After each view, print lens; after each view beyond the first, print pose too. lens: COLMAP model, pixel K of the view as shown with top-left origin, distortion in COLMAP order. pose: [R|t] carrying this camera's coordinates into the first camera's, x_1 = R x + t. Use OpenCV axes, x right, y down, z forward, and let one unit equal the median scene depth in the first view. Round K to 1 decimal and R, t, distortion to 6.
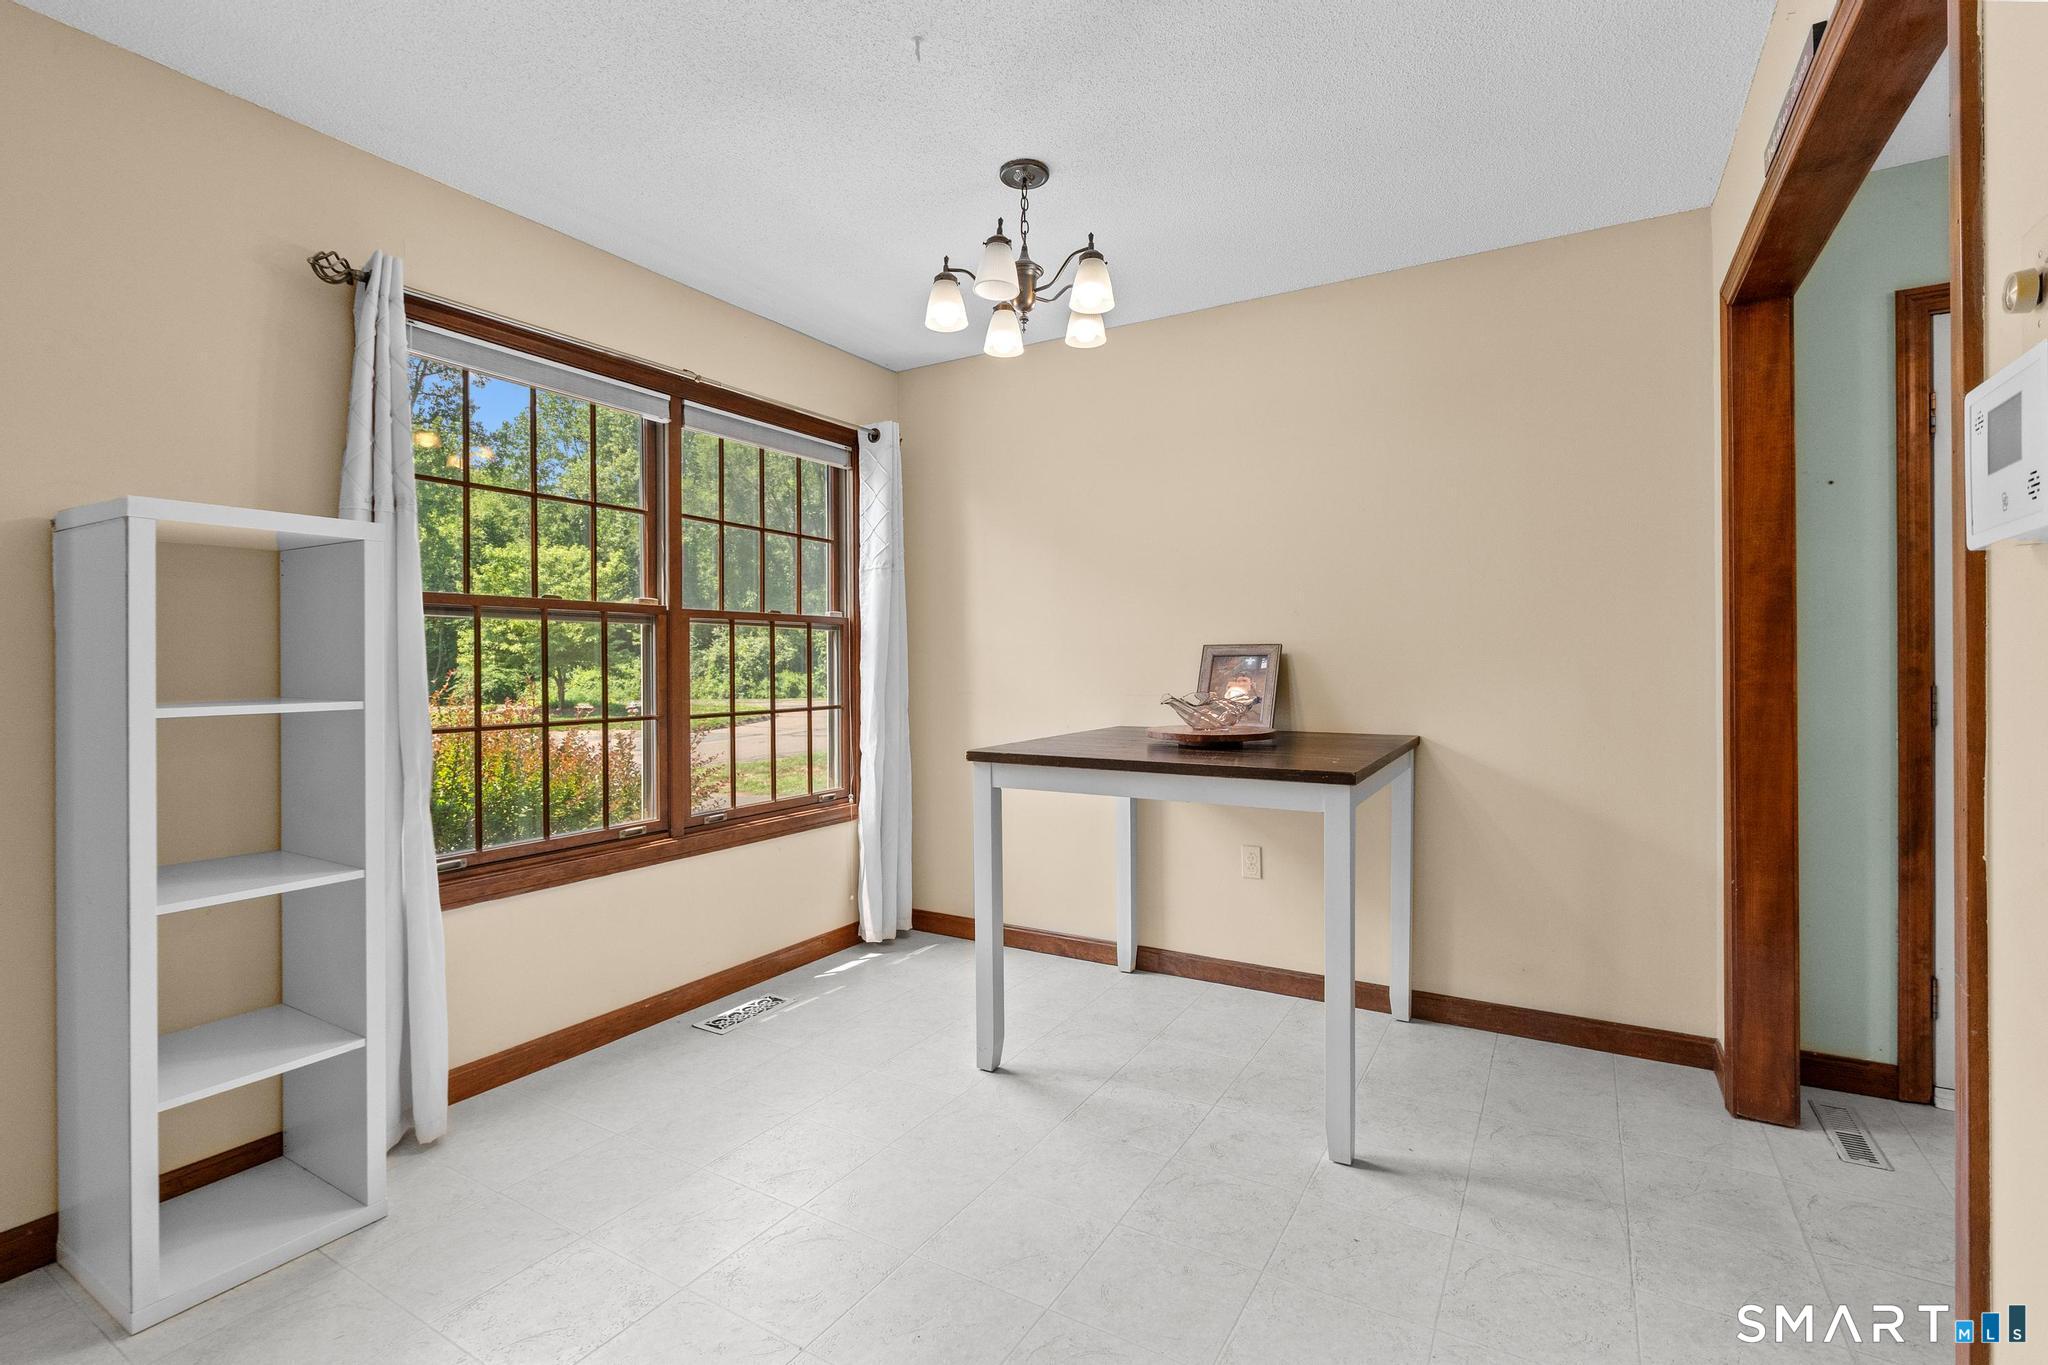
lens RADIAL K [[928.3, 0, 993.8], [0, 928.3, 665.7], [0, 0, 1]] dist [-0.013288, 0.003344]
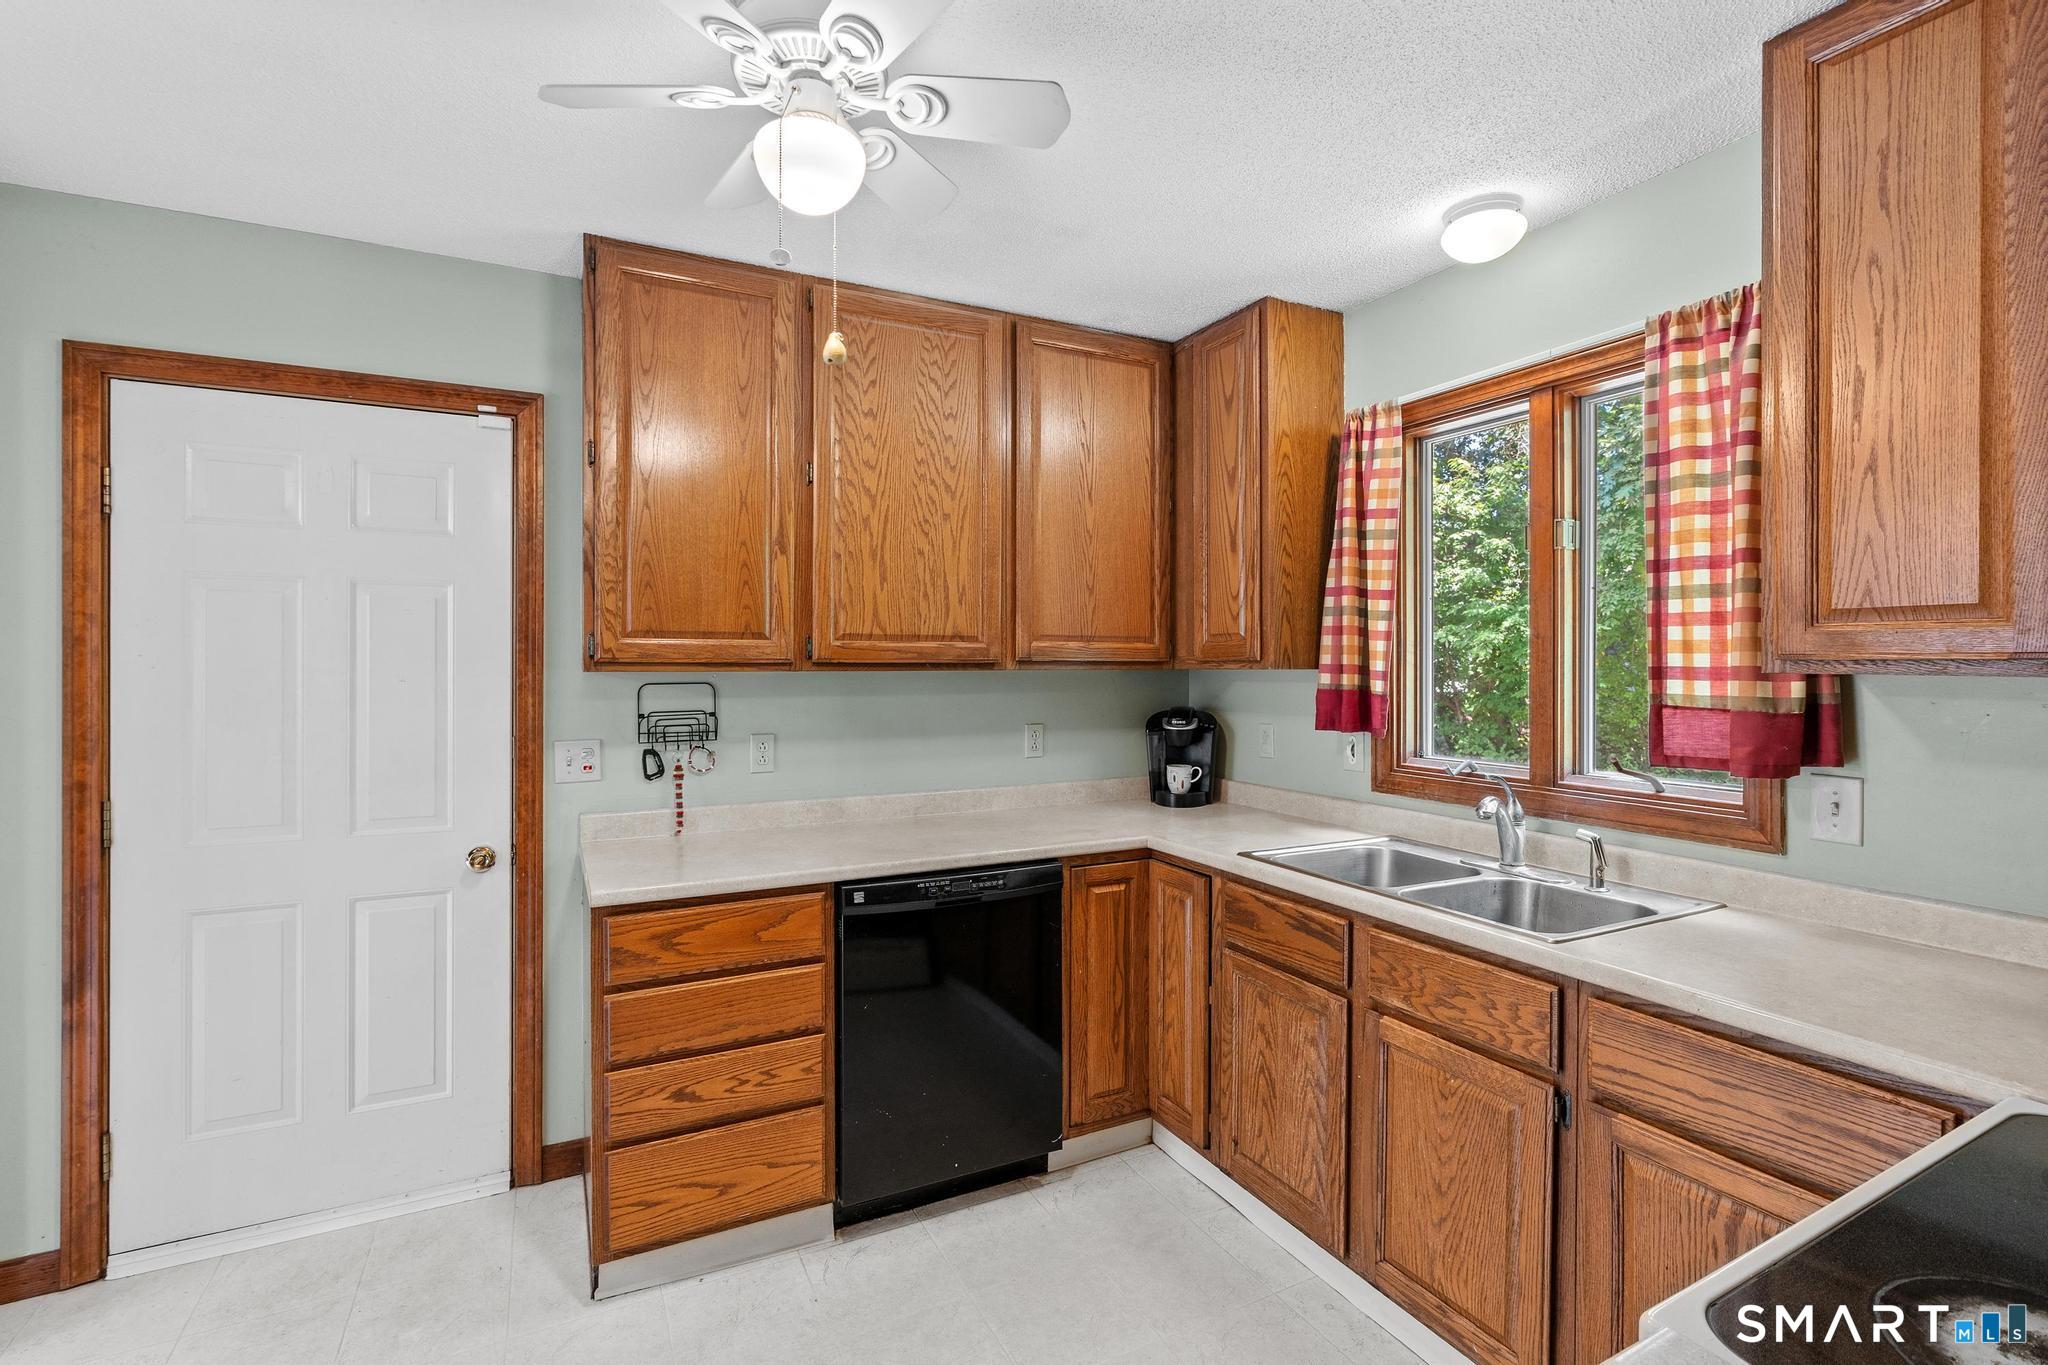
lens RADIAL K [[928.3, 0, 1012.2], [0, 928.3, 669.3], [0, 0, 1]] dist [-0.013288, 0.003344]
pose [[0.541162, 0.001234, 0.840918, 0.678941], [-0.005716, 0.999981, 0.002210, -0.100104], [-0.840899, -0.006002, 0.541159, -0.182361]]
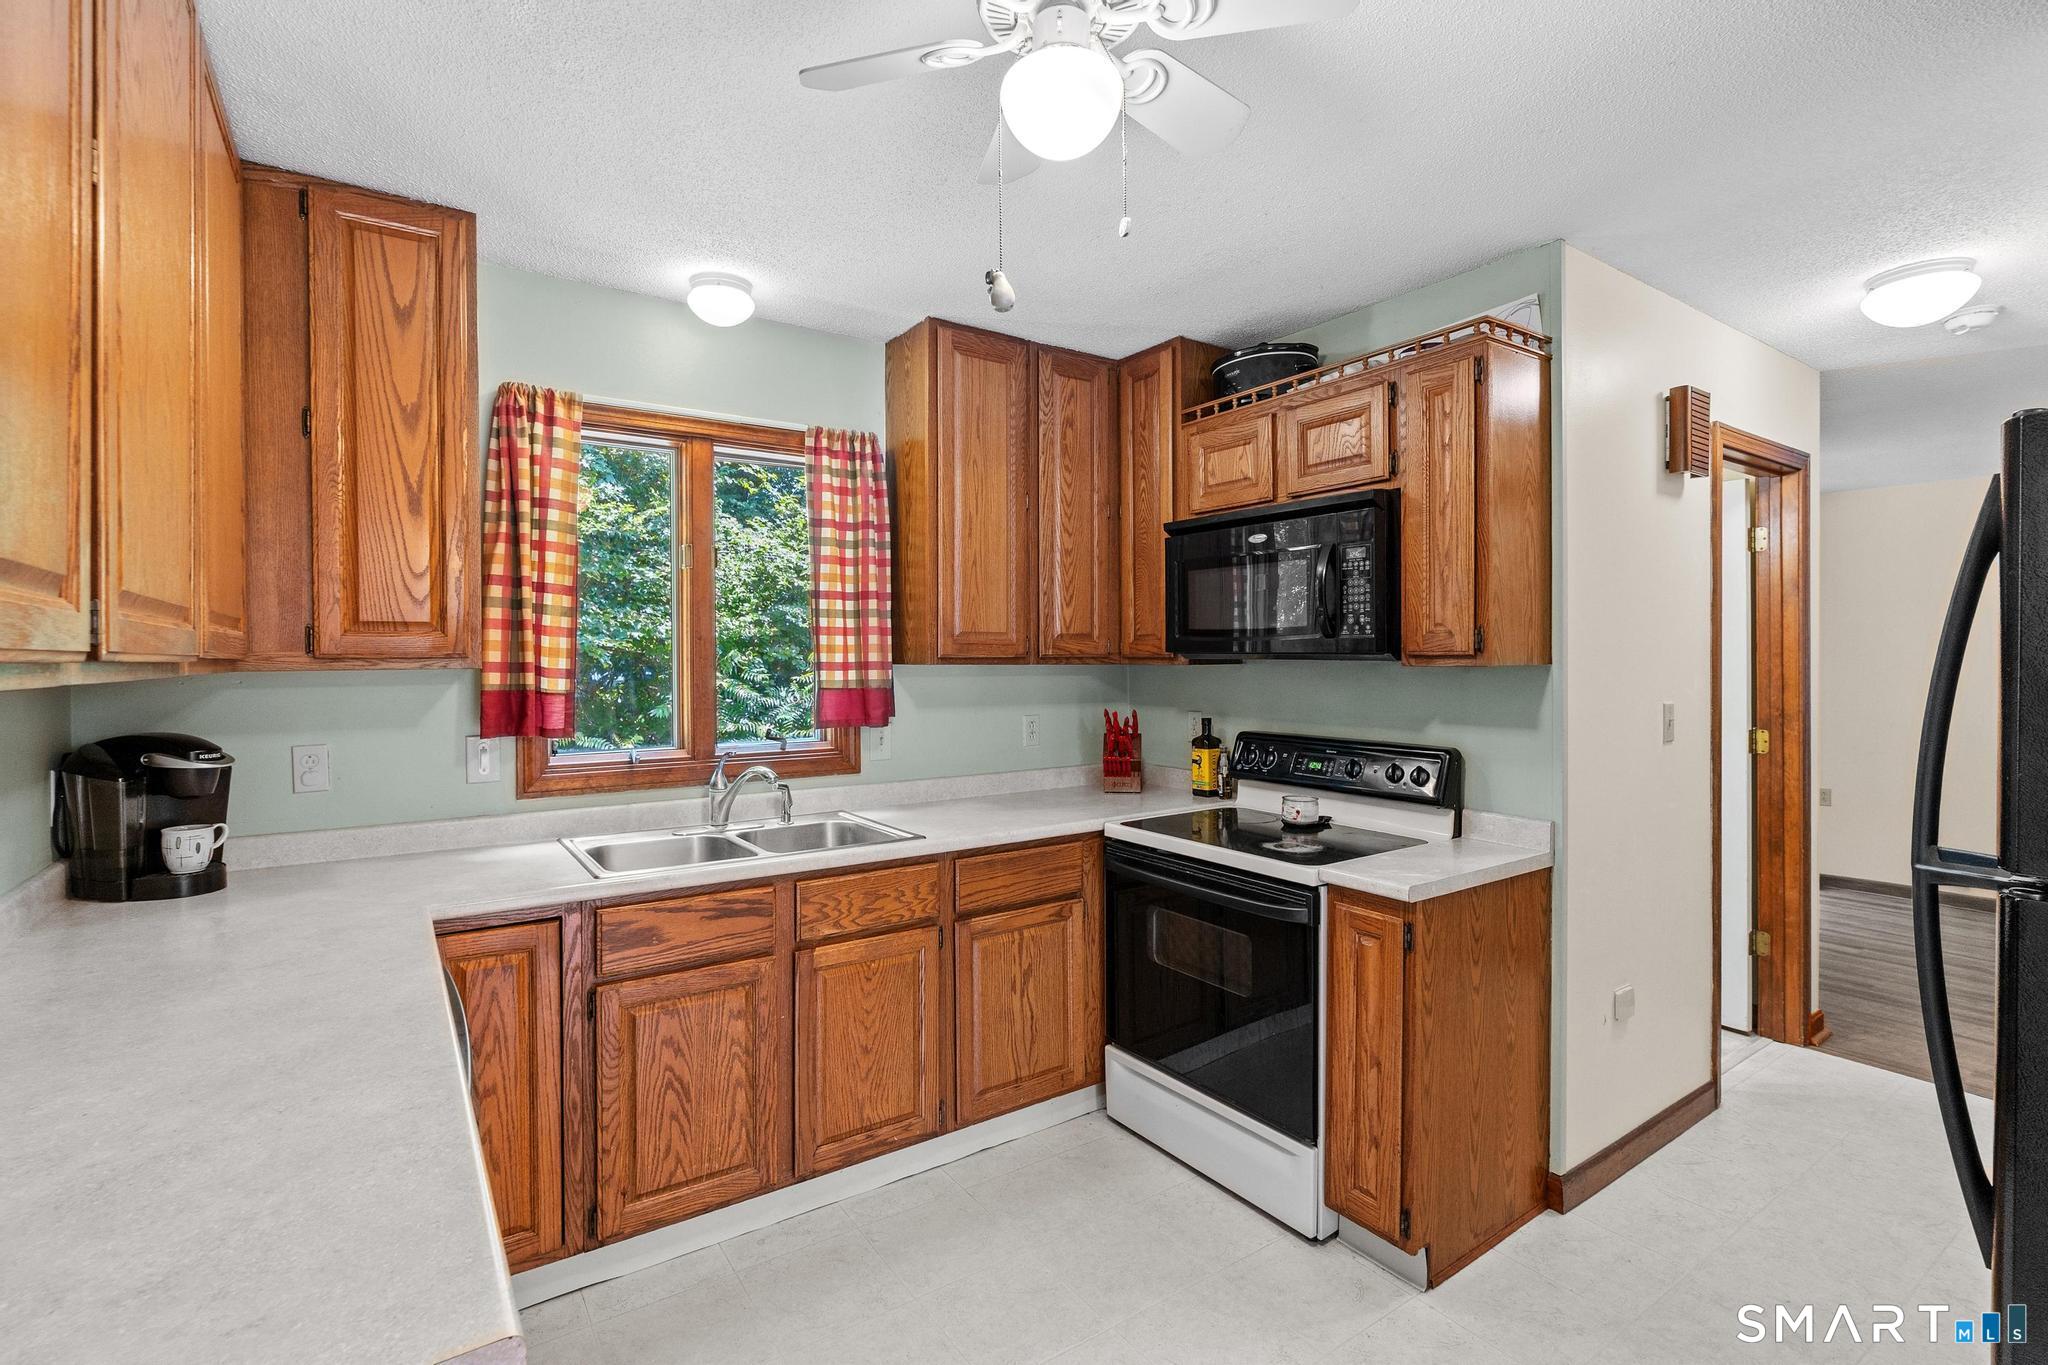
lens RADIAL K [[928.3, 0, 1016.8], [0, 928.3, 664.0], [0, 0, 1]] dist [-0.013288, 0.003344]
pose [[-0.905353, 0.006333, 0.424612, 0.892767], [0.007729, 0.999969, 0.001566, -0.101138], [-0.424589, 0.004699, -0.905374, 0.683266]]
